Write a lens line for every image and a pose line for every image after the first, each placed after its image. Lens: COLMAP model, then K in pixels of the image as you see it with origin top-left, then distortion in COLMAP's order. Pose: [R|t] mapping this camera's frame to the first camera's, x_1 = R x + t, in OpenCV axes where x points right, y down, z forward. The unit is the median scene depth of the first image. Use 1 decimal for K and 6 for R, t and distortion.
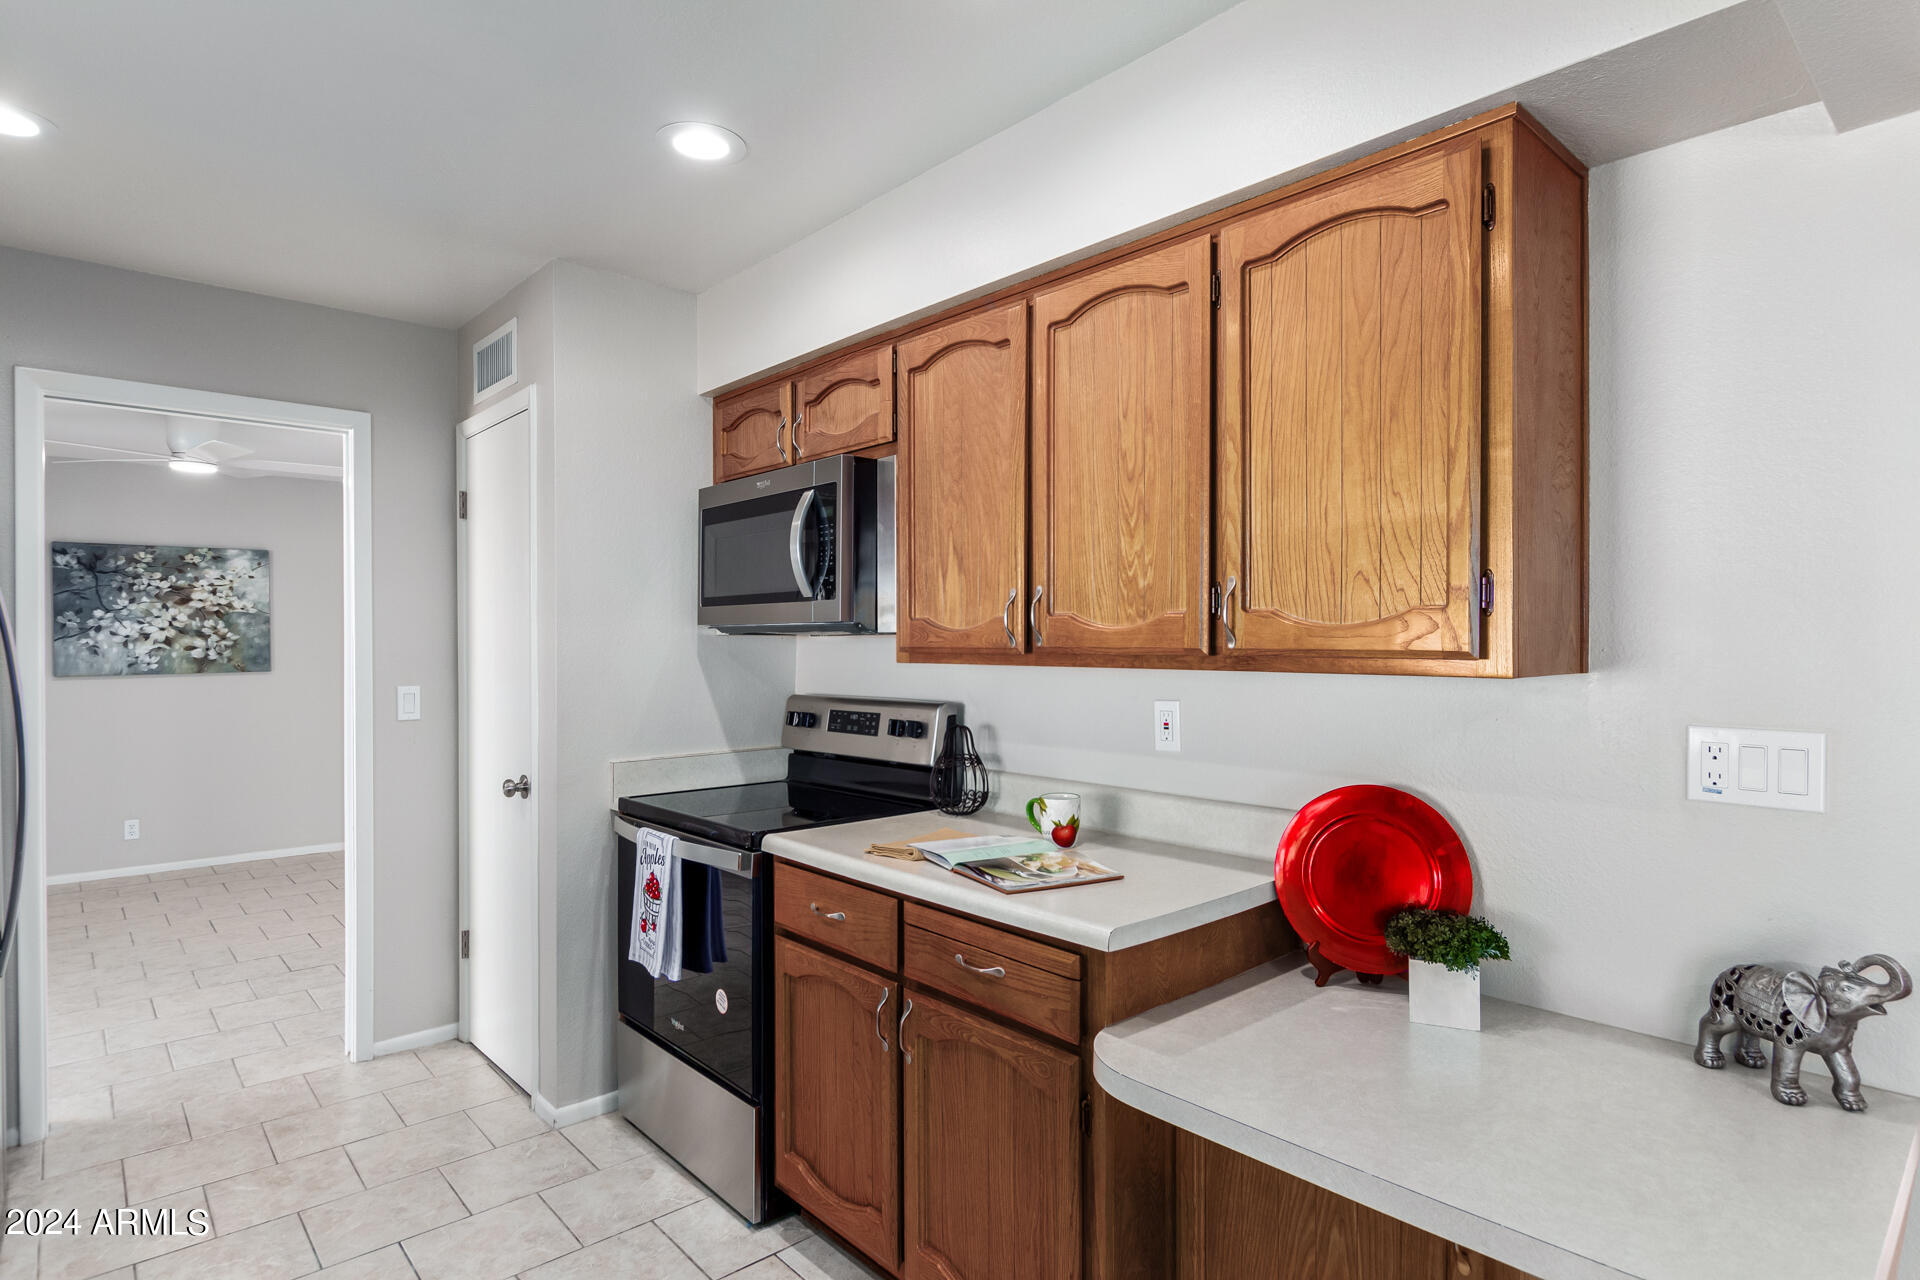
lens RADIAL K [[1014.2, 0, 960.0], [0, 1014.2, 640.0], [0, 0, 1]] dist [0.000188, -0.000948]
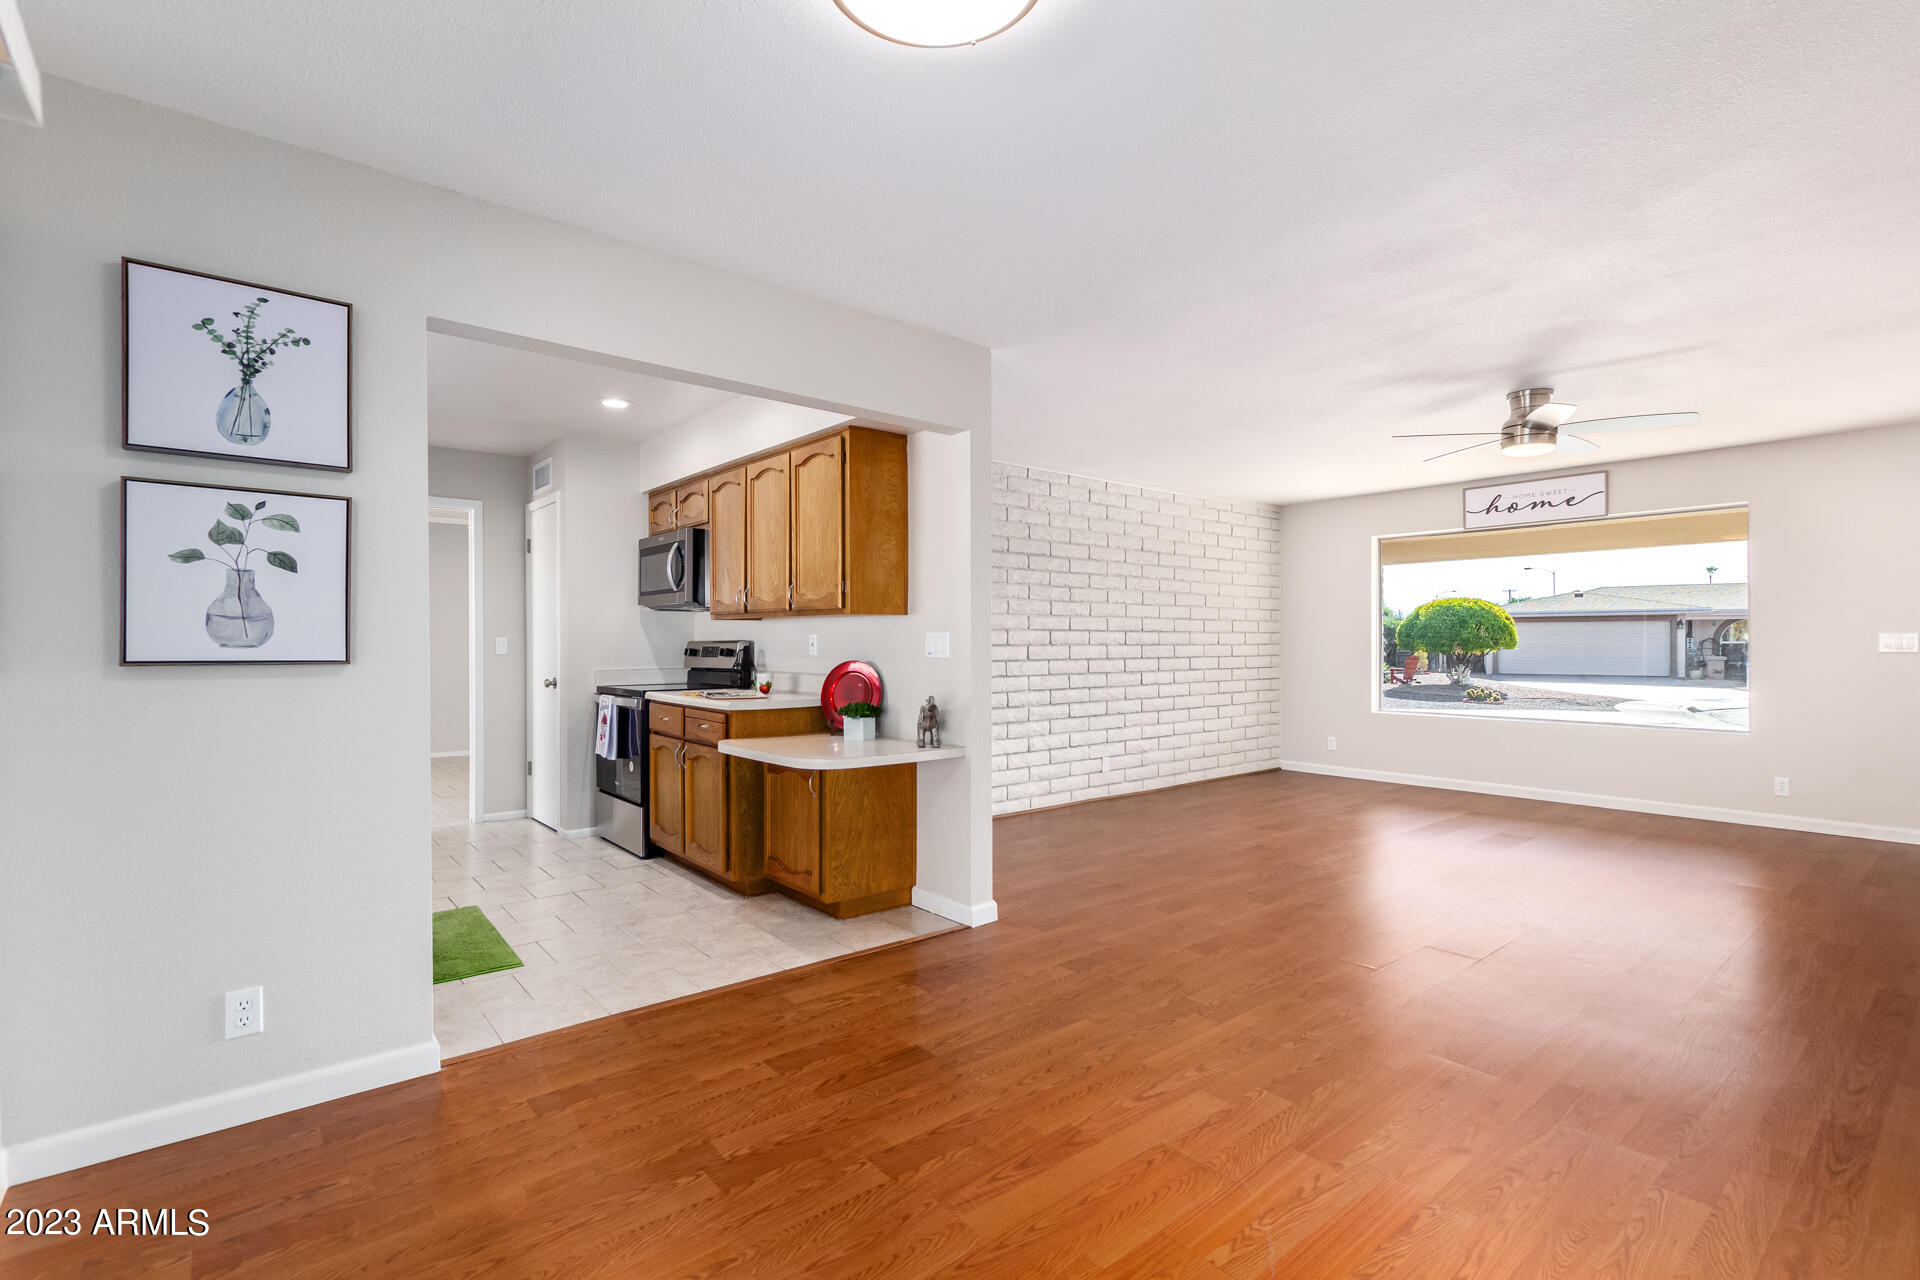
lens RADIAL K [[873.6, 0, 966.1], [0, 873.6, 646.7], [0, 0, 1]] dist [0.006476, 0.000193]
pose [[0.999586, 0.002678, -0.028642, 0.544088], [-0.002548, 0.999986, 0.004567, 0.070069], [0.028654, -0.004492, 0.999579, -0.900484]]
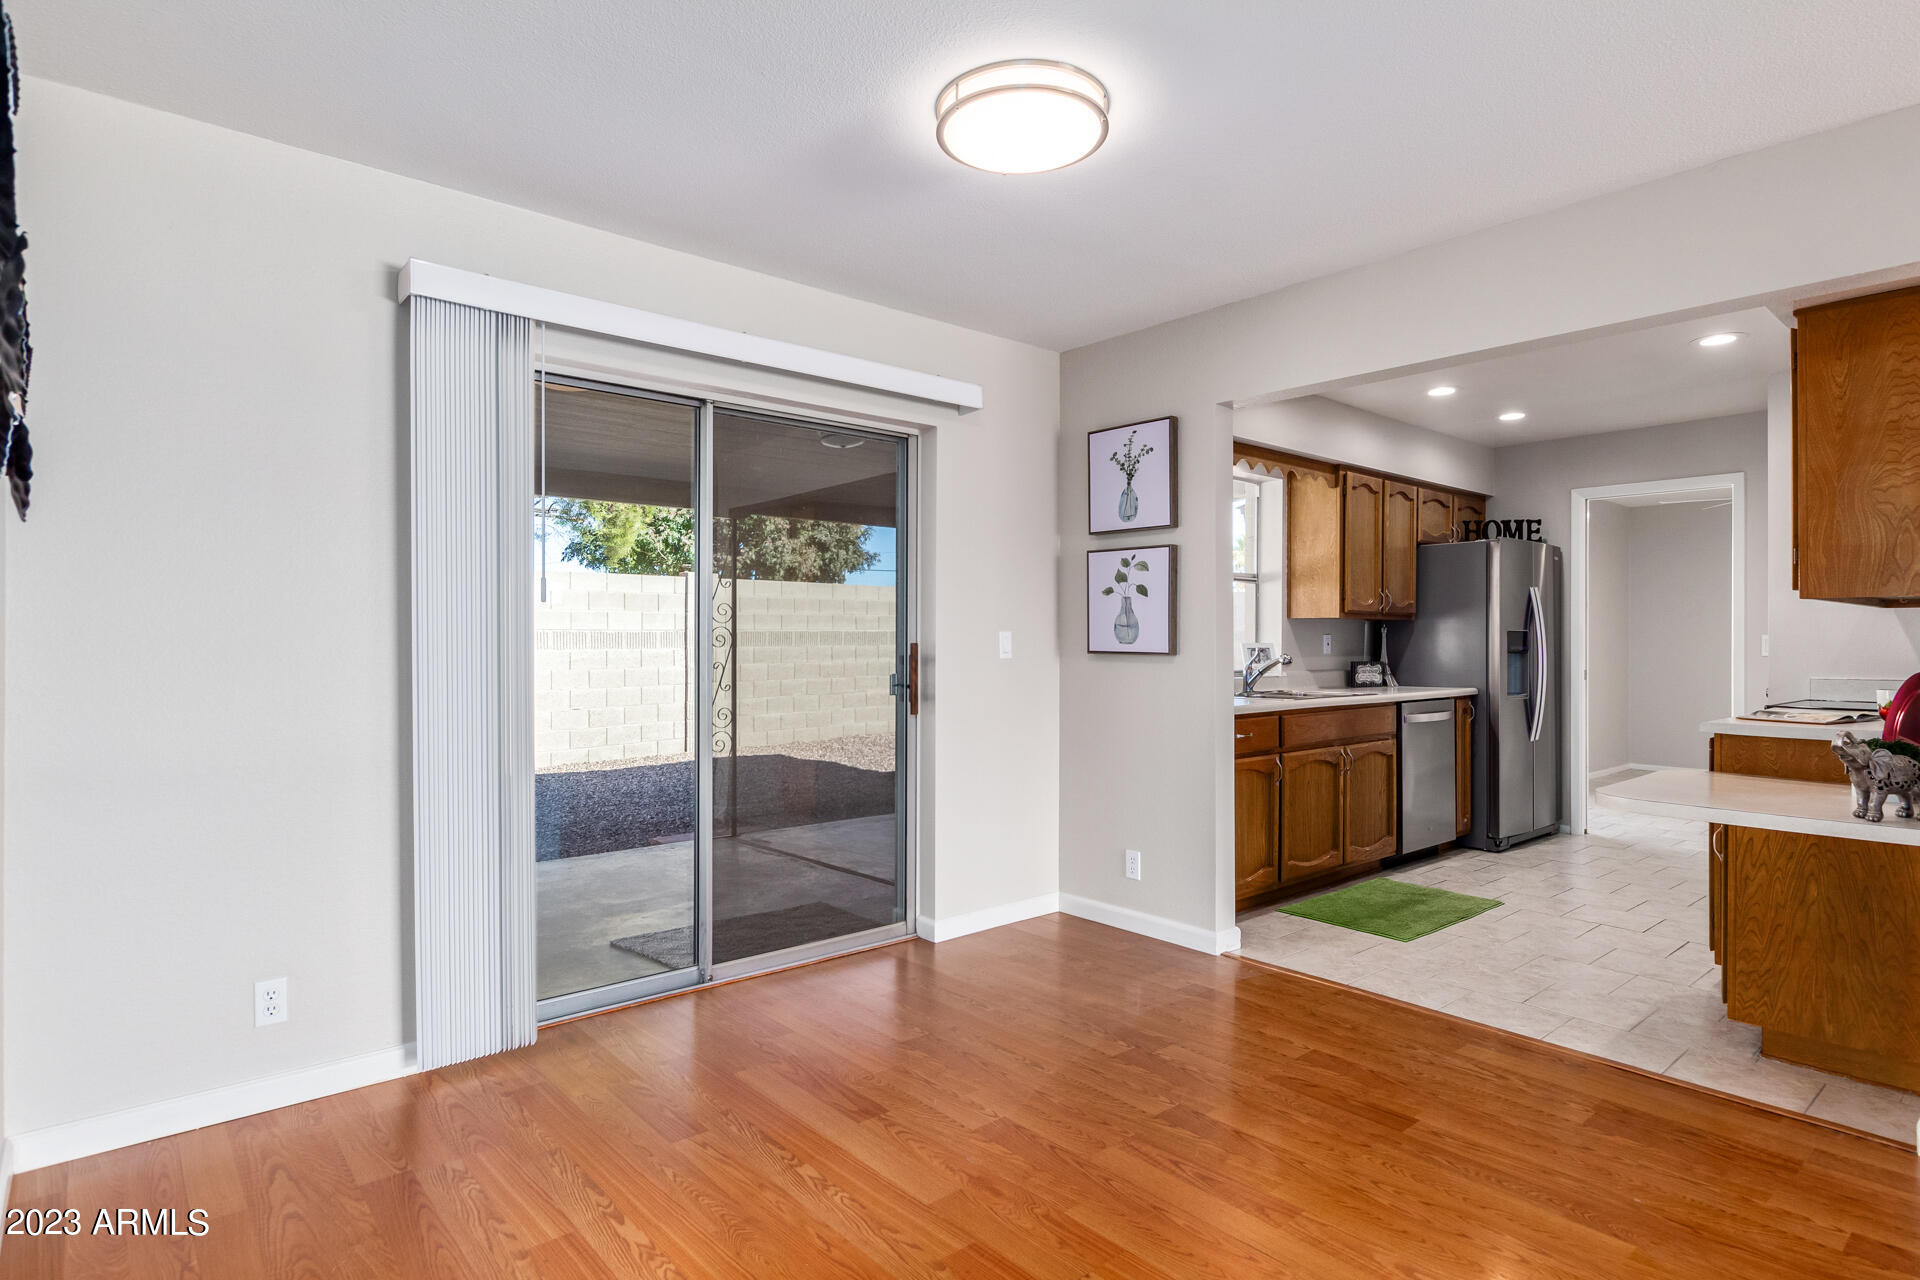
lens RADIAL K [[1014.2, 0, 960.0], [0, 1014.2, 640.0], [0, 0, 1]] dist [0.000188, -0.000948]
pose [[-0.011749, 0.002904, -0.999927, 1.422447], [-0.000856, 0.999995, 0.002914, 0.066095], [0.999931, 0.000891, -0.011746, -0.345077]]
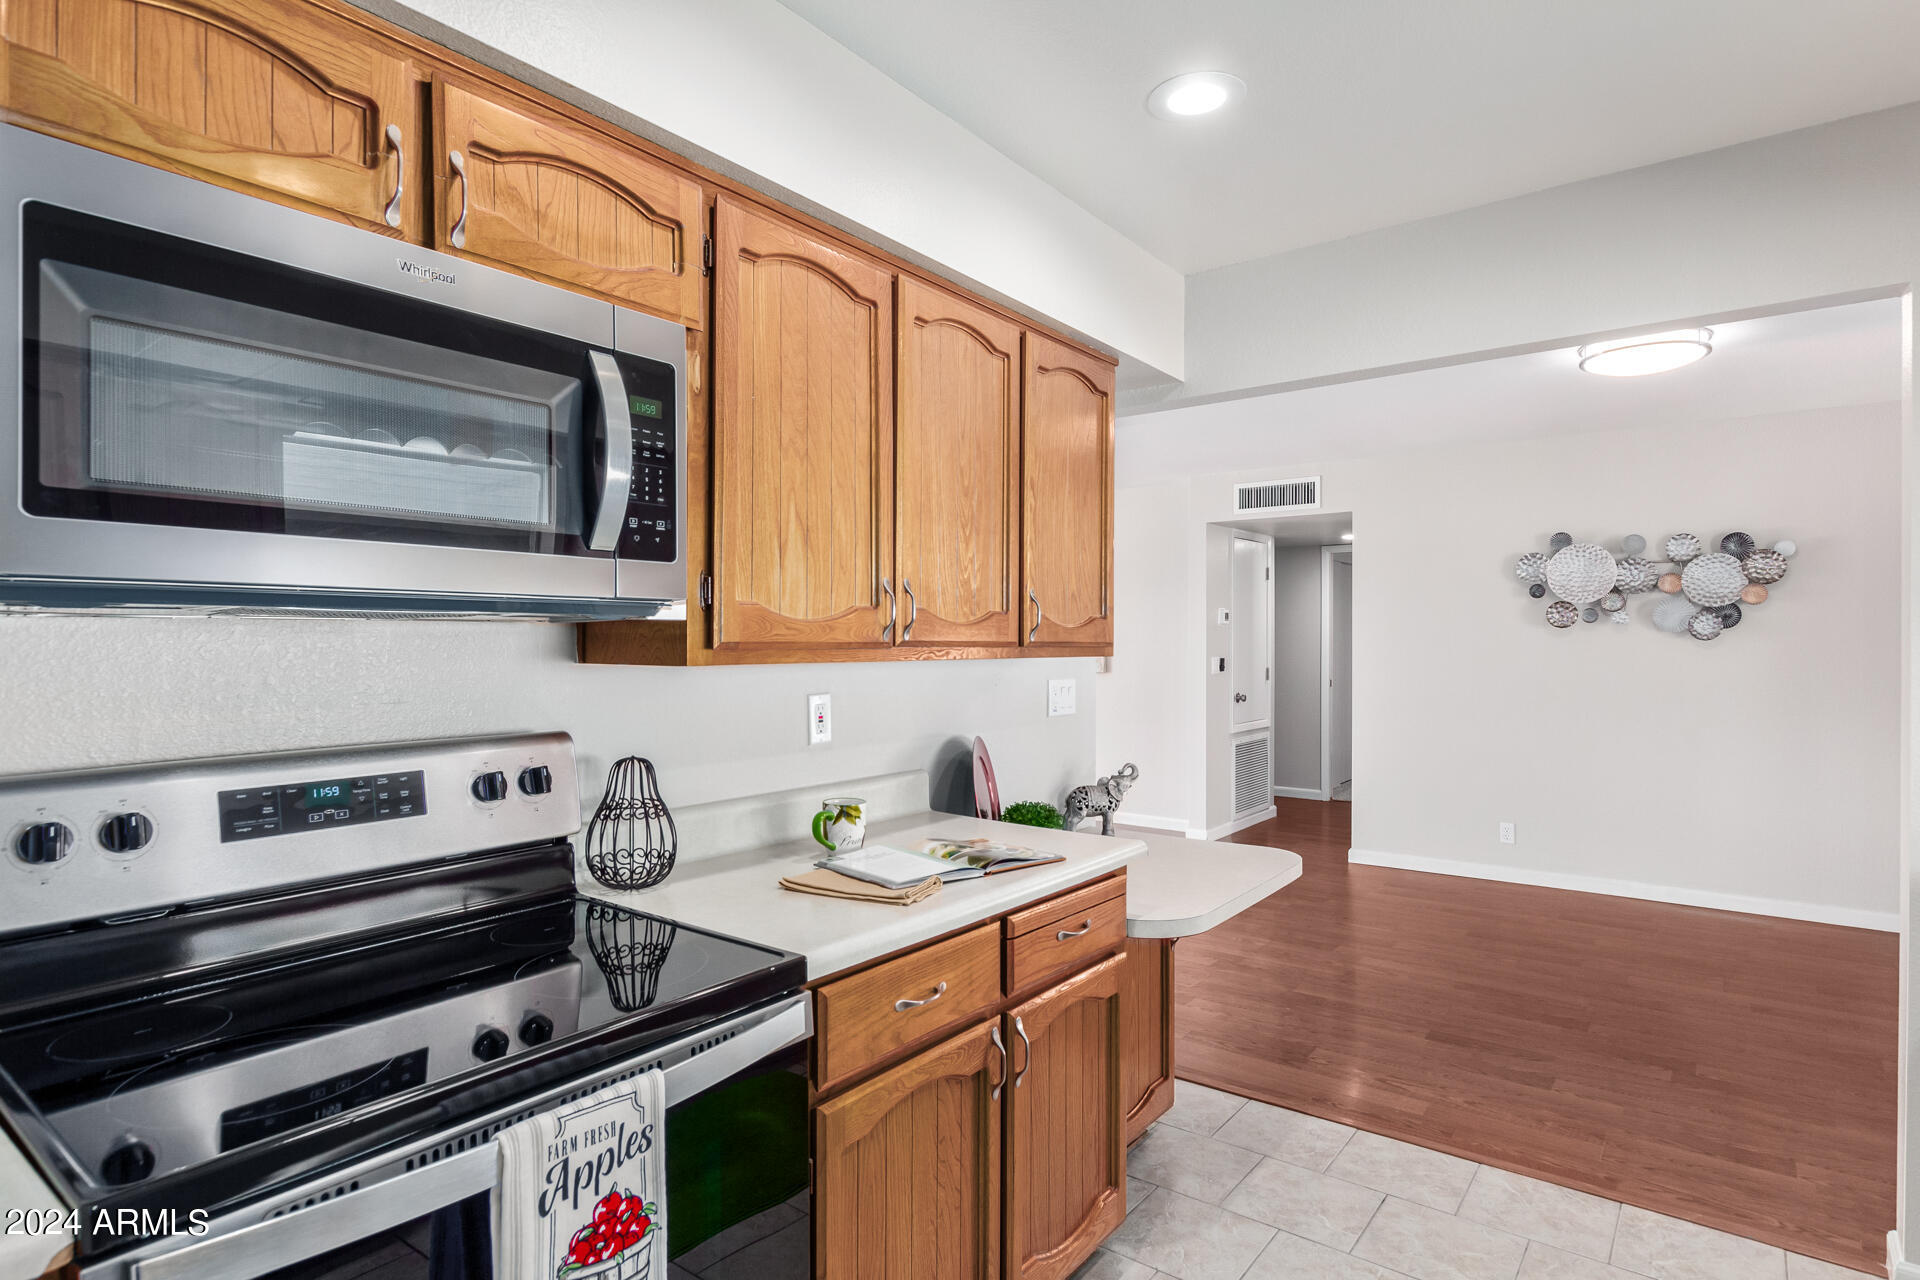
lens RADIAL K [[1014.2, 0, 960.0], [0, 1014.2, 640.0], [0, 0, 1]] dist [0.000188, -0.000948]
pose [[-0.187350, 0.002214, 0.982291, -0.717357], [0.000059, 0.999997, -0.002243, 0.006685], [-0.982293, -0.000363, -0.187349, 0.917302]]
